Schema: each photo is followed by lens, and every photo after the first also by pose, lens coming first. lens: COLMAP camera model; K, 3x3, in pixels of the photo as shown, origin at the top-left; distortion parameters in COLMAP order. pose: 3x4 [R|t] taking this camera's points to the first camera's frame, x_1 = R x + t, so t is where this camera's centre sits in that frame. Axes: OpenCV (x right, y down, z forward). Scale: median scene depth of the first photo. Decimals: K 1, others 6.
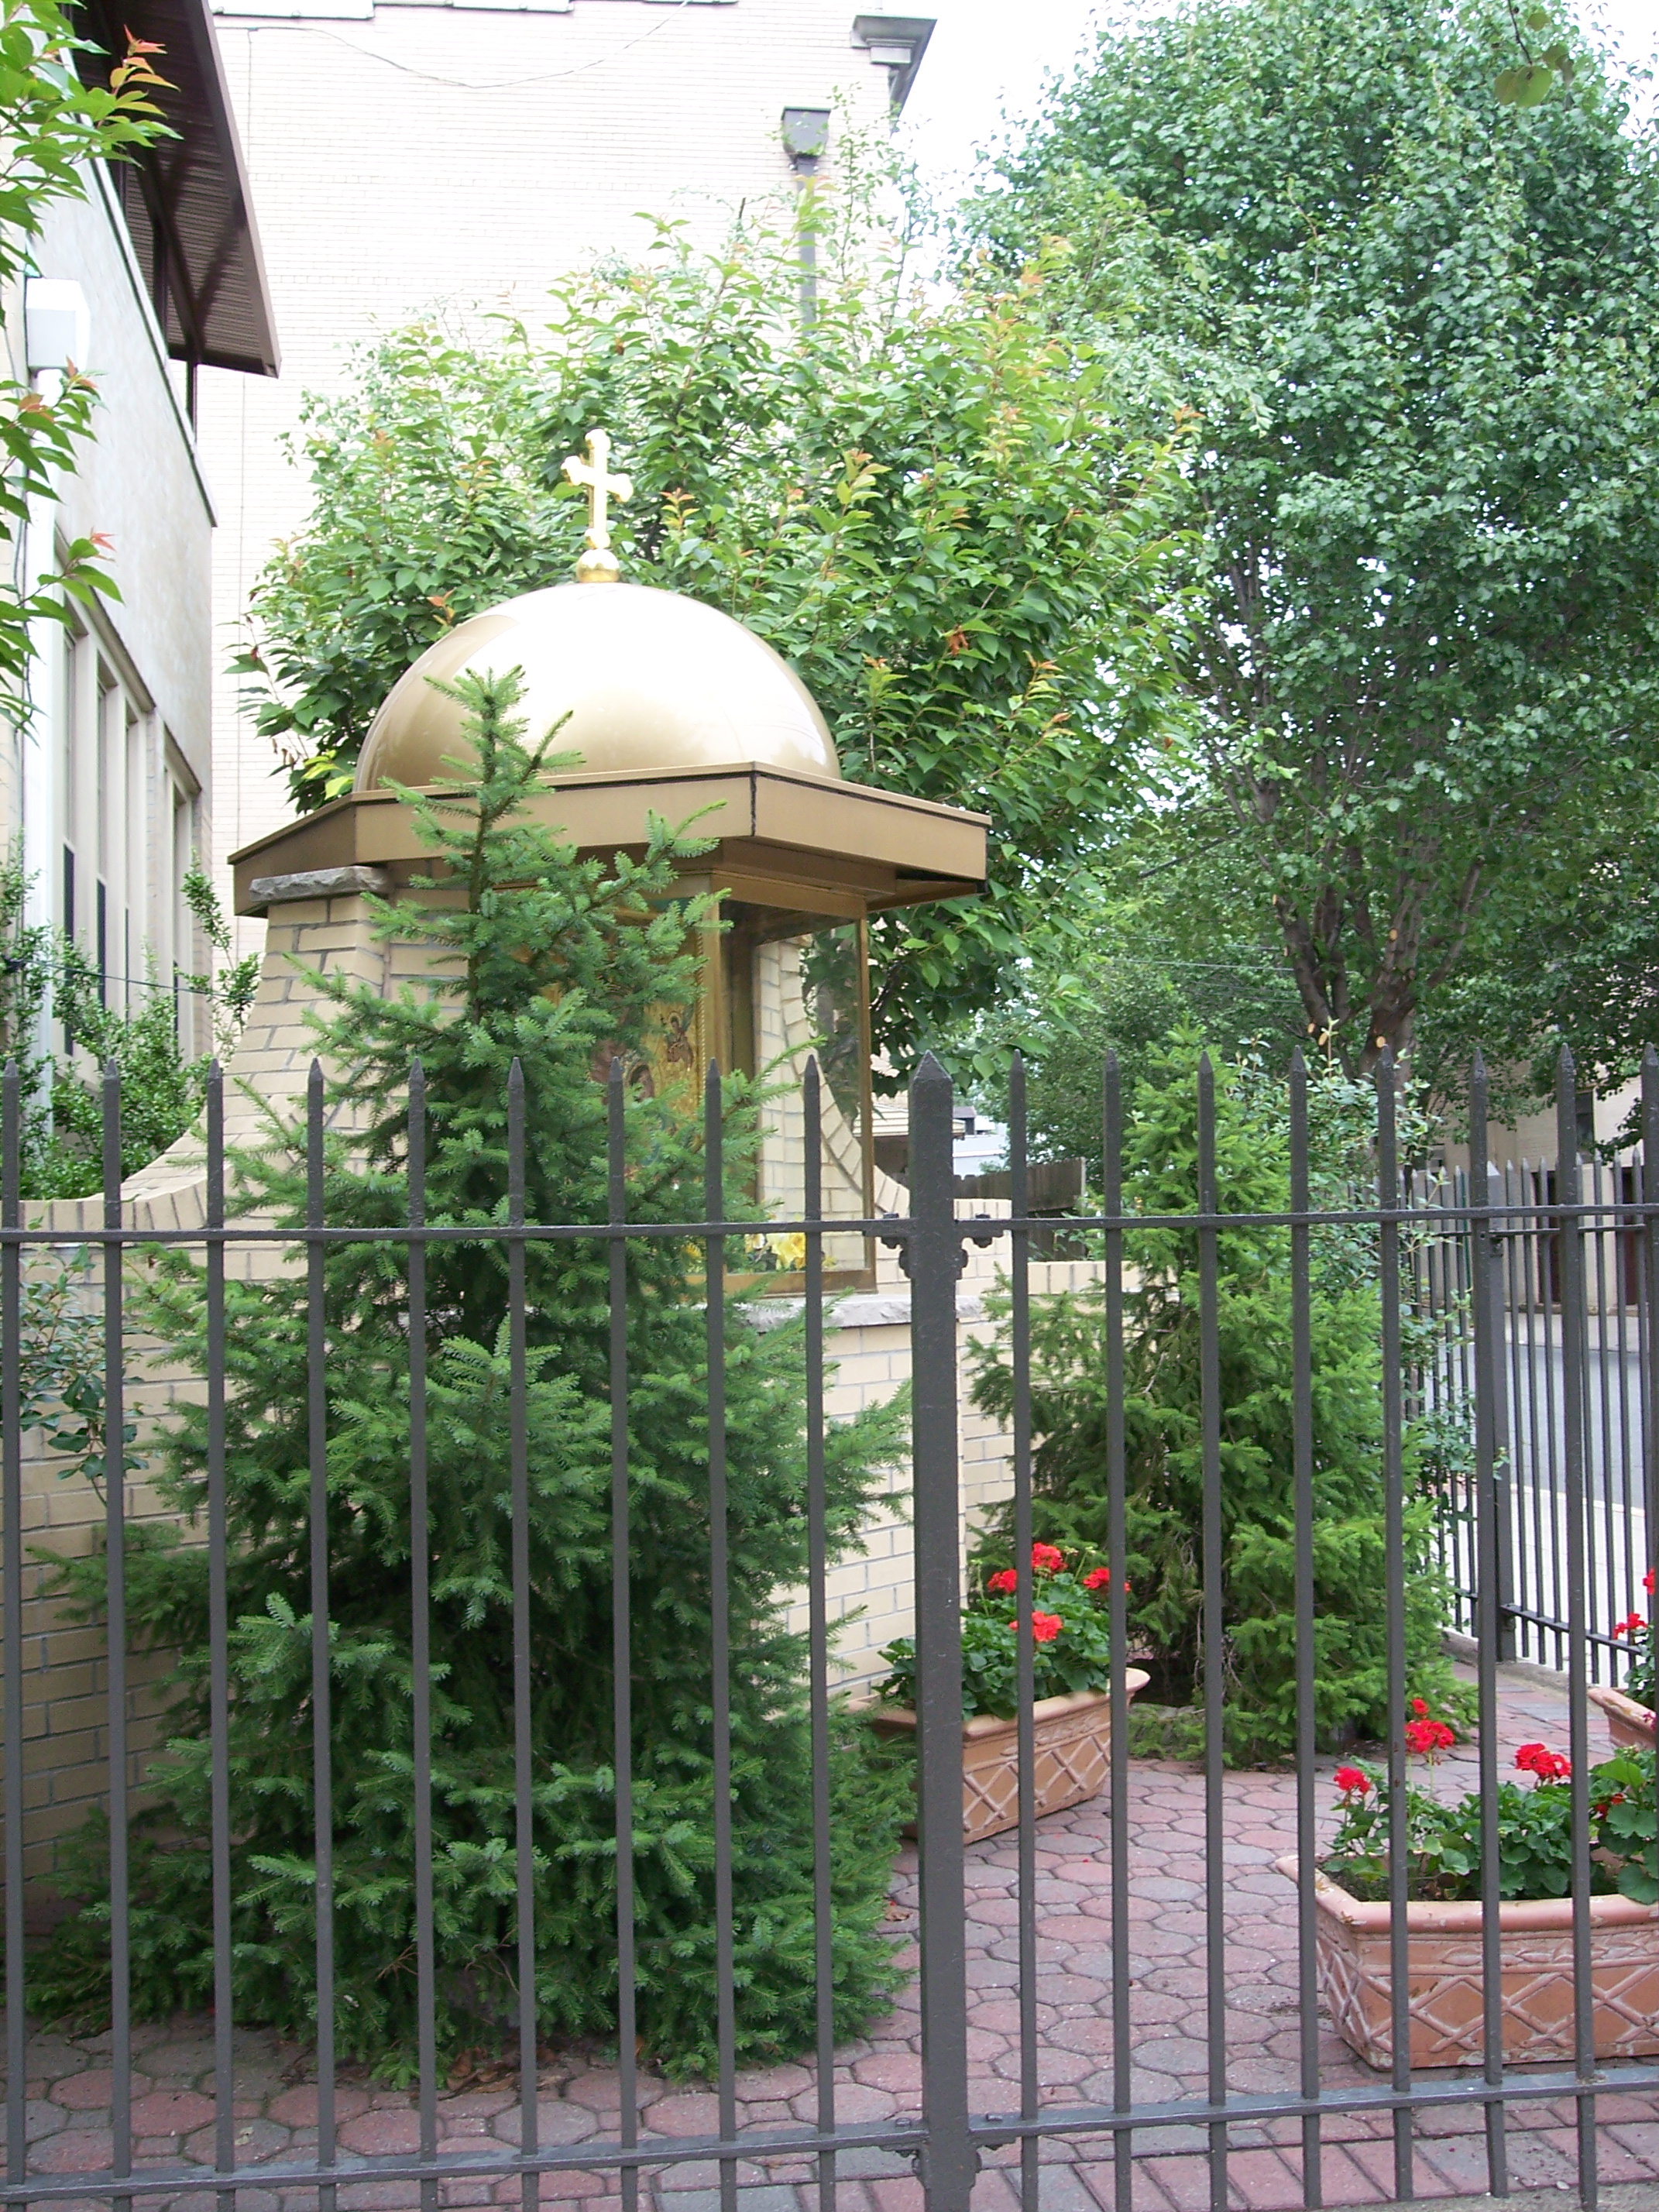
lens RADIAL K [[2536.6, 0, 829.5], [0, 2536.6, 1106.0], [0, 0, 1]] dist [-0.151741, 0.274888]
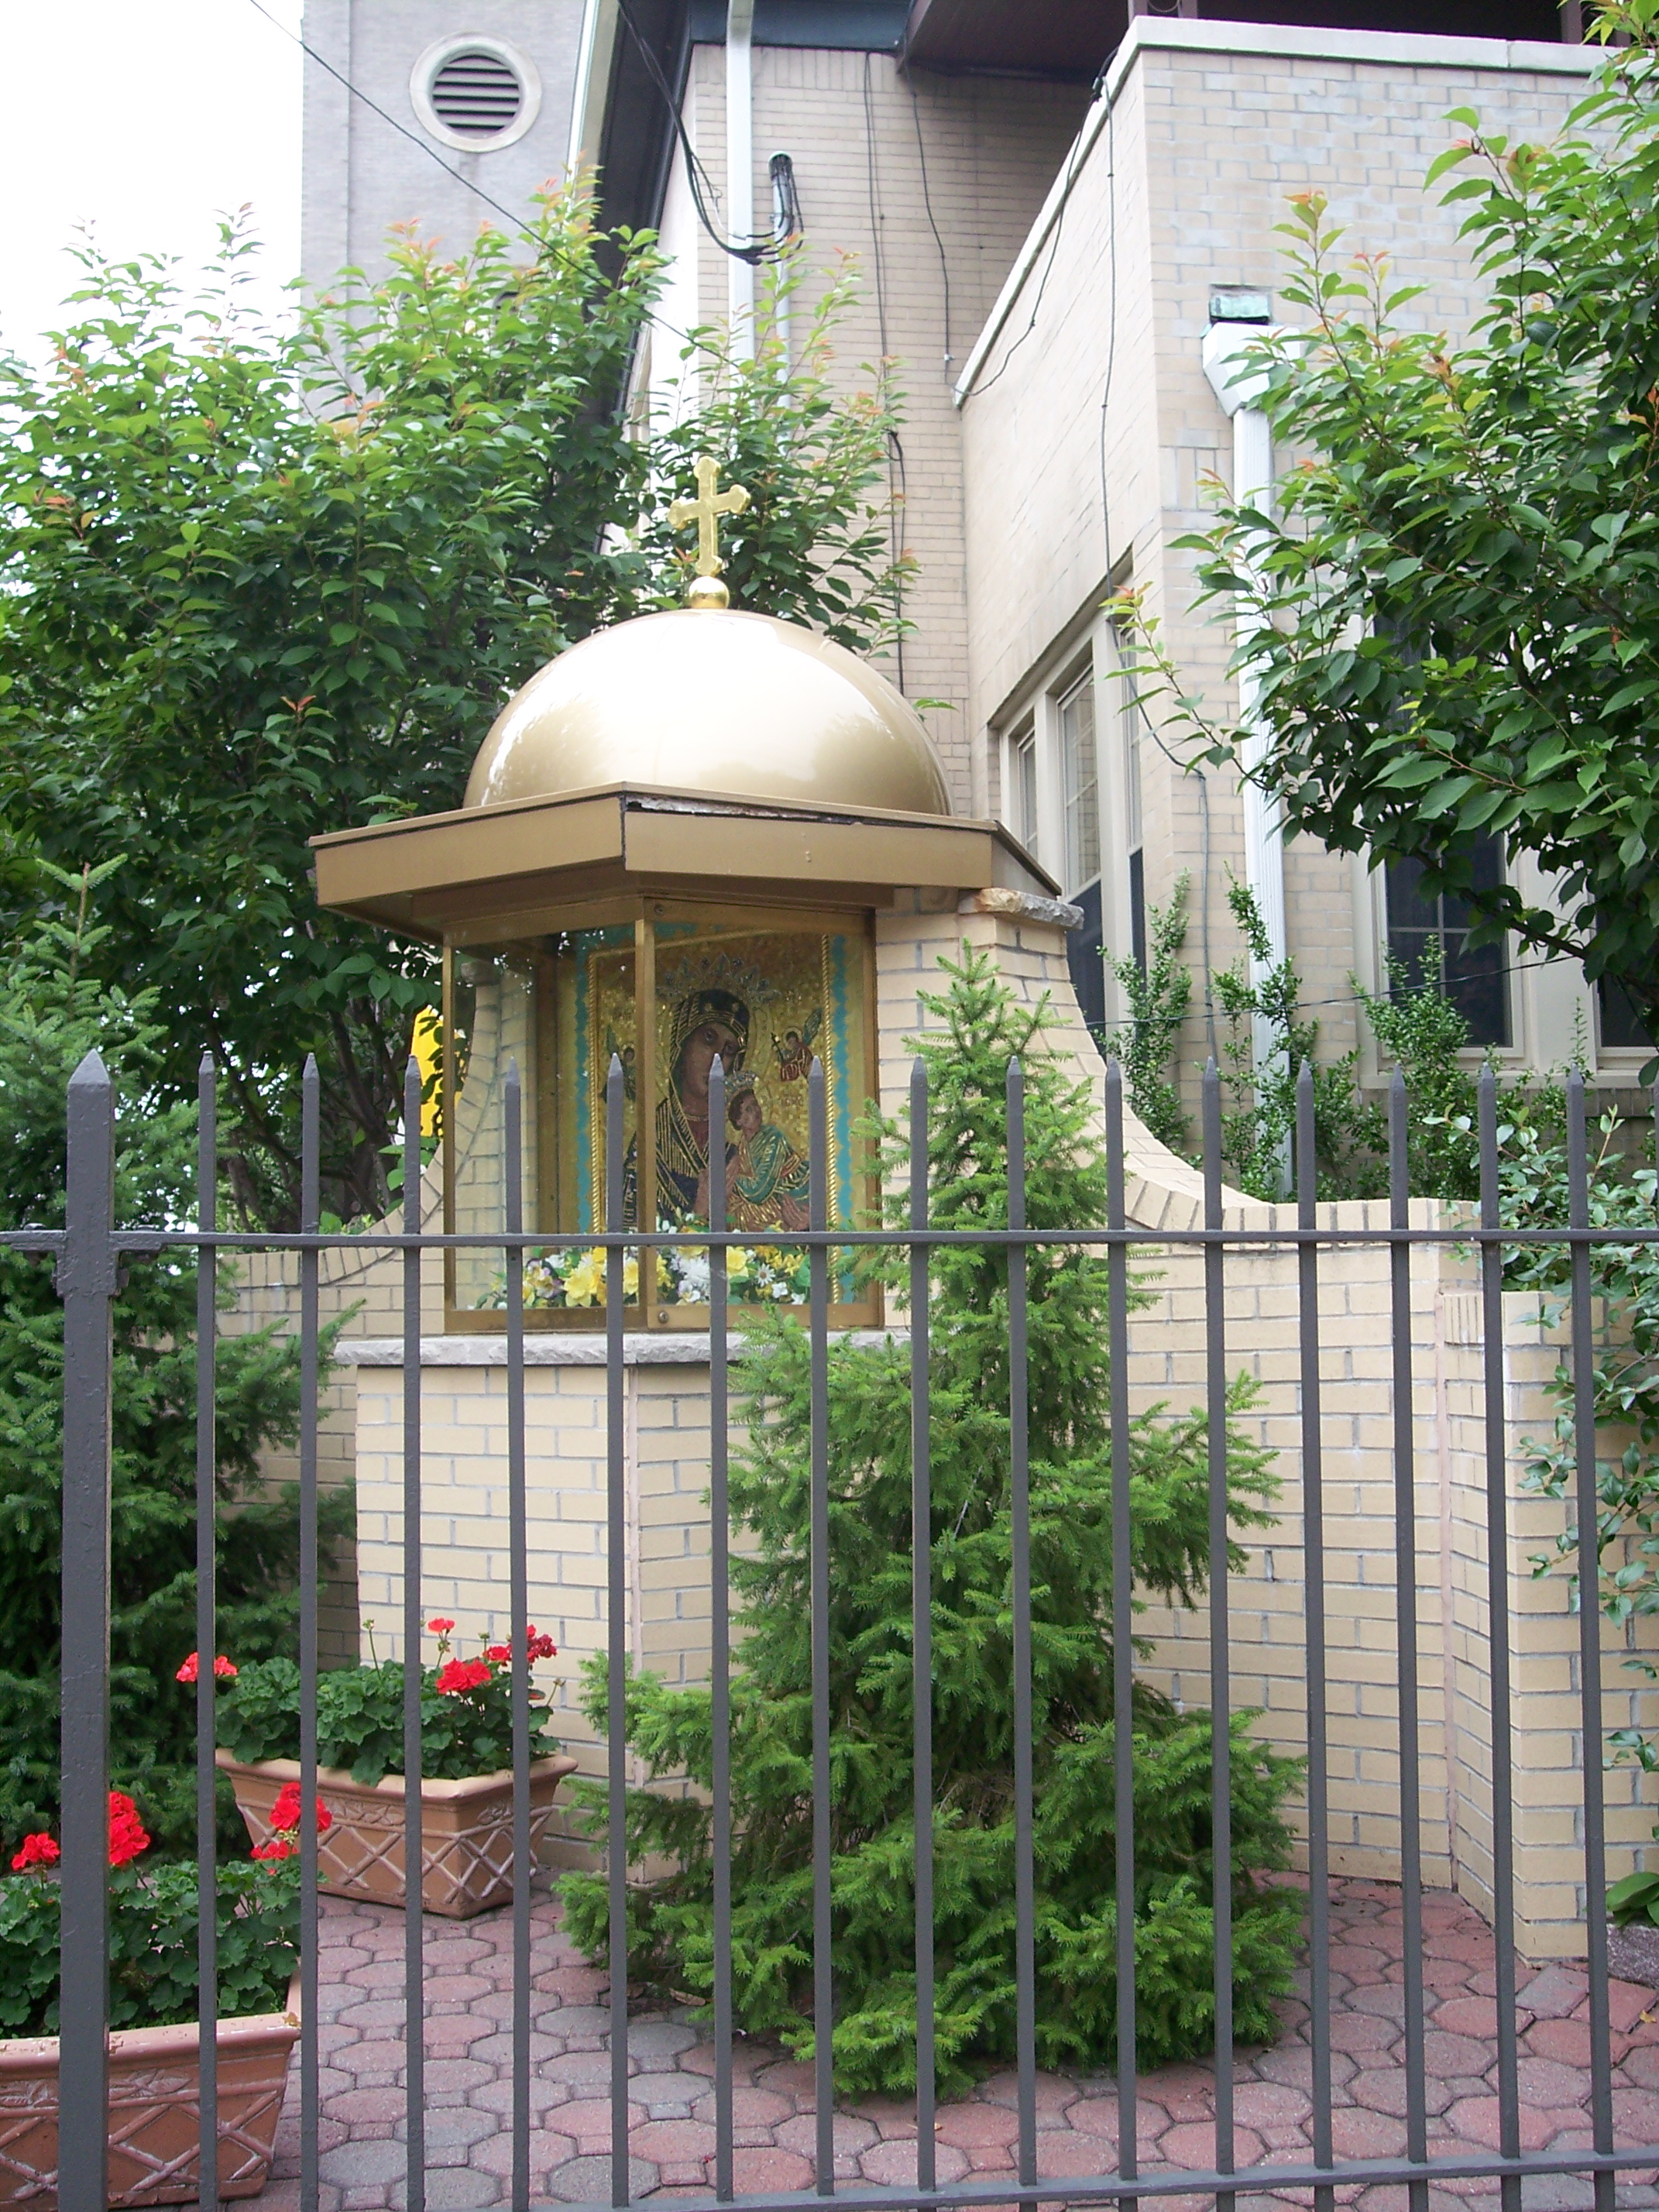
lens RADIAL K [[2540.4, 0, 882.0], [0, 2540.4, 1108.4], [0, 0, 1]] dist [-0.074280, 0.026167]
pose [[0.007310, -0.061970, -0.998051, 1.048110], [0.073562, 0.995407, -0.061267, 0.064087], [0.997264, -0.072971, 0.011835, 1.219225]]
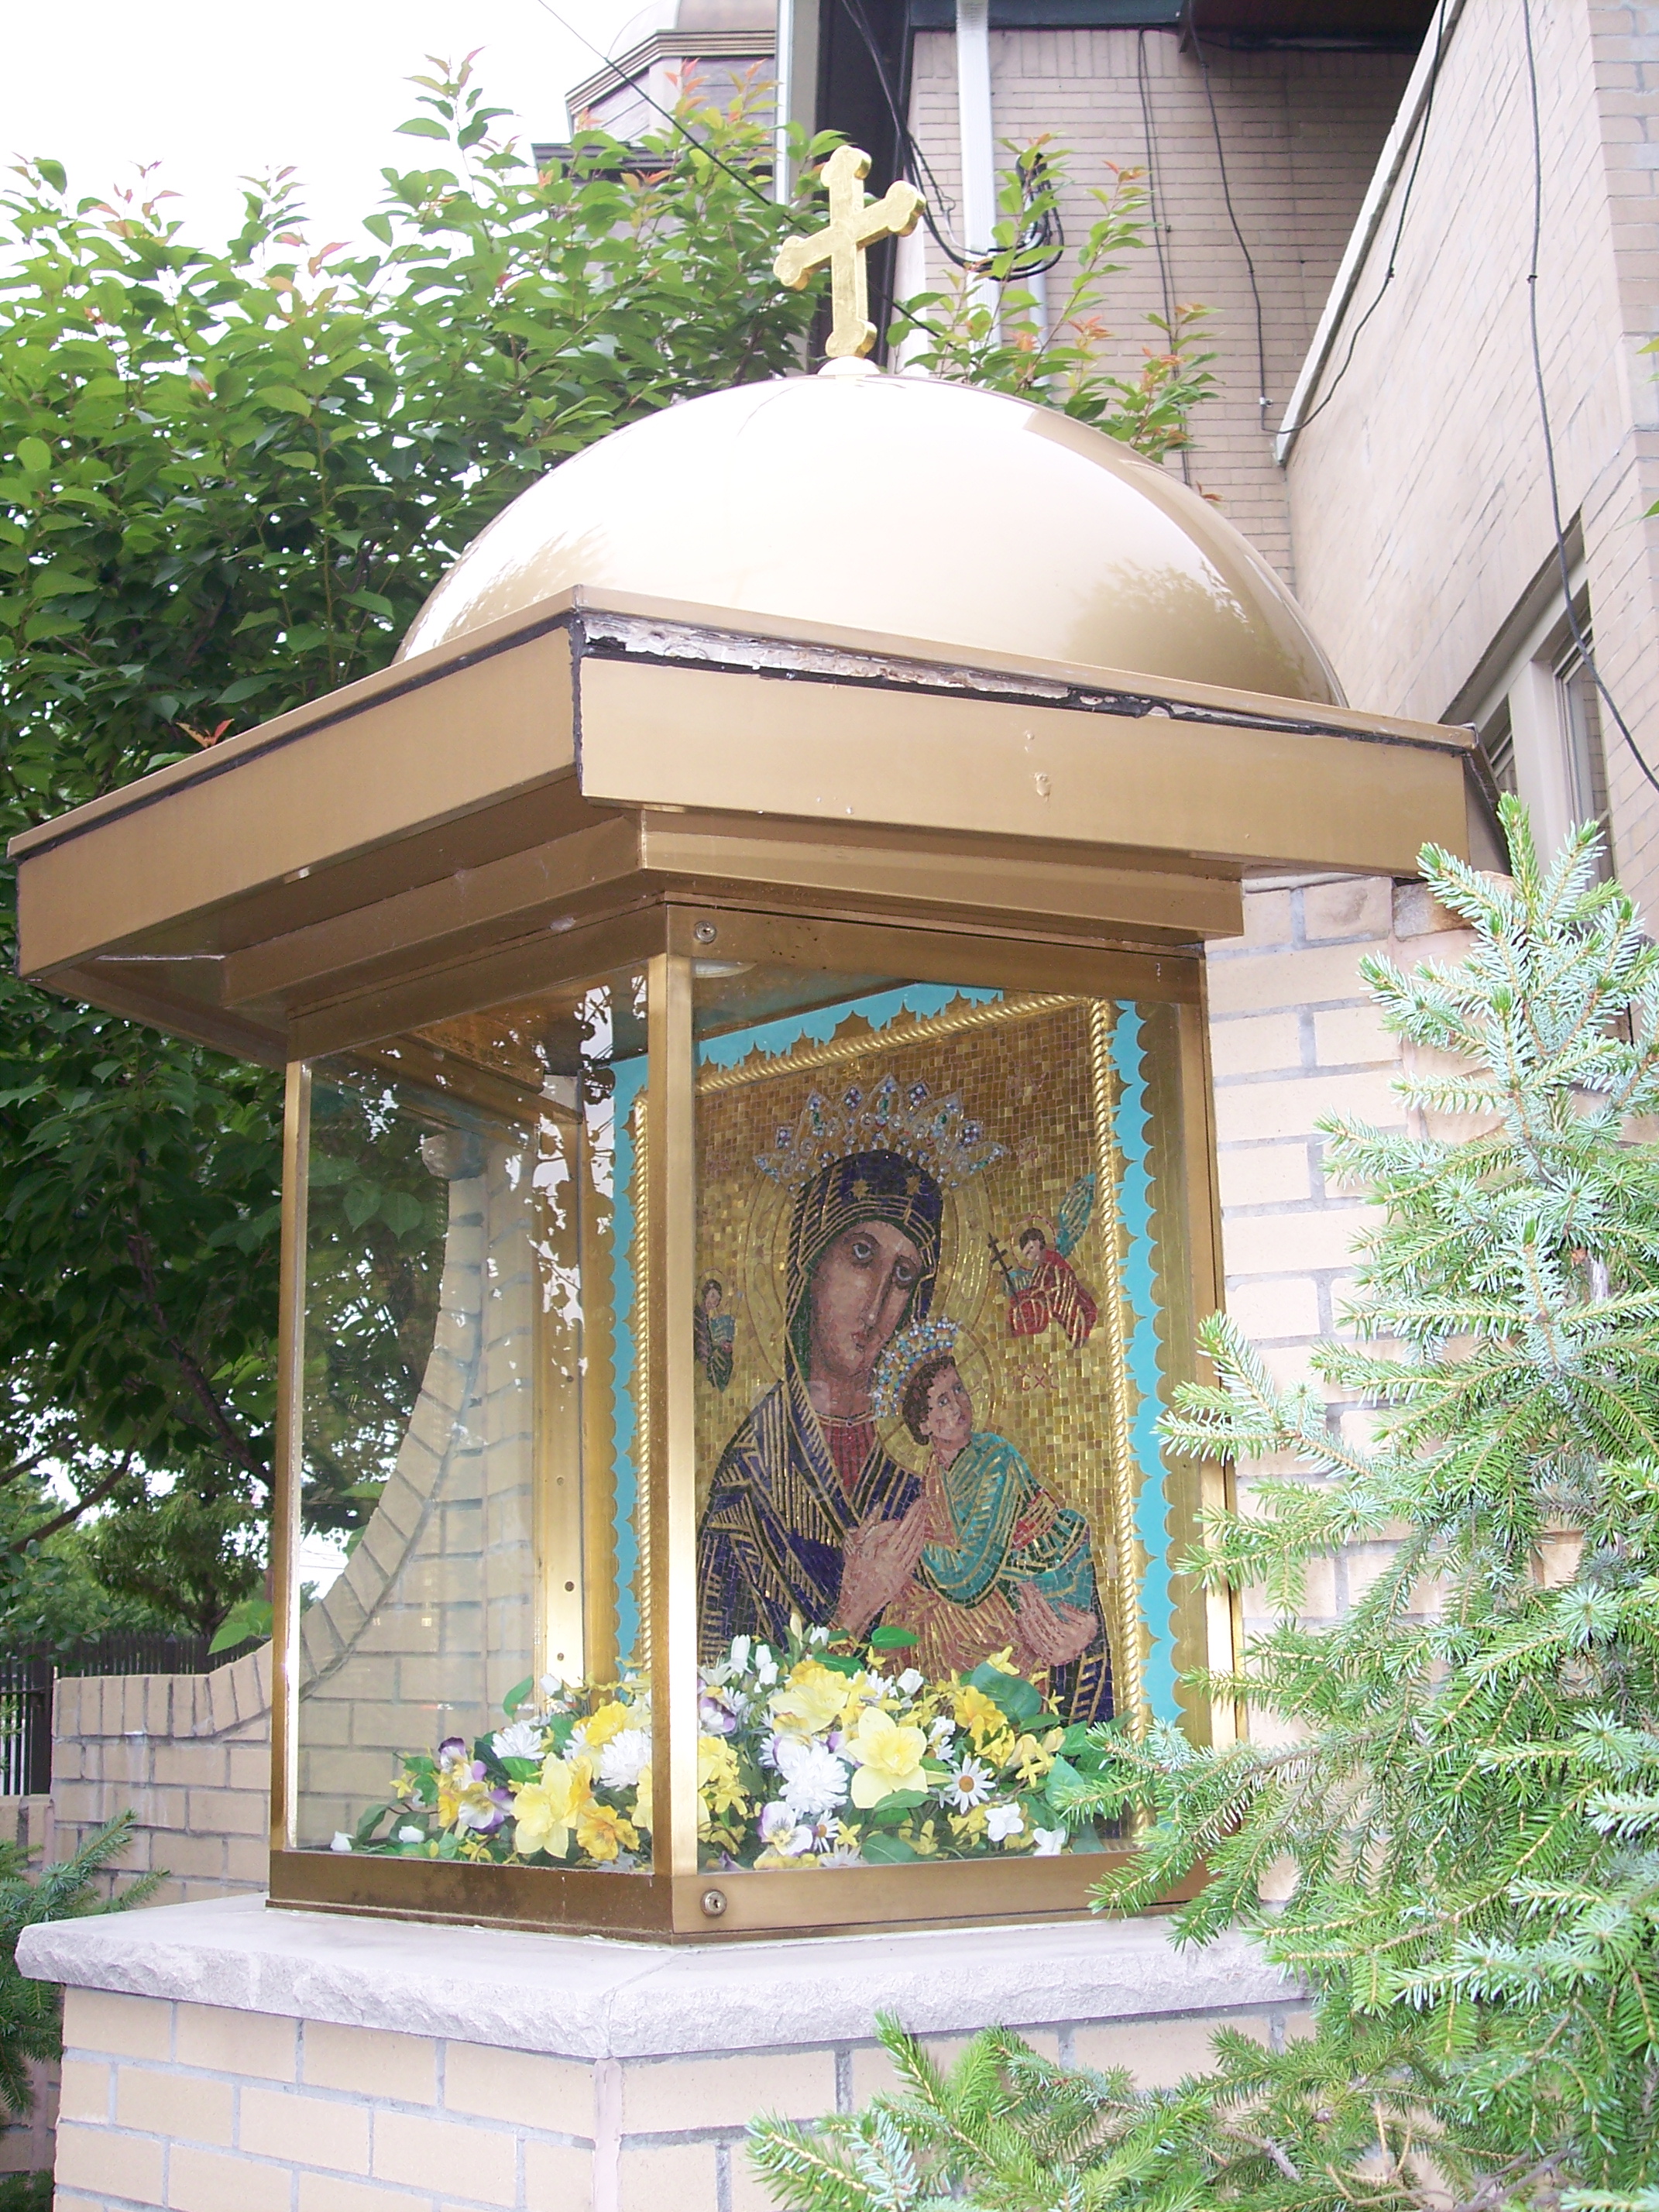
lens RADIAL K [[2536.6, 0, 829.5], [0, 2536.6, 1106.0], [0, 0, 1]] dist [-0.151741, 0.274888]
pose [[-0.138124, -0.188881, -0.972238, 0.441935], [0.077981, 0.976525, -0.200792, 0.034759], [0.987340, -0.103550, -0.120152, 1.219245]]
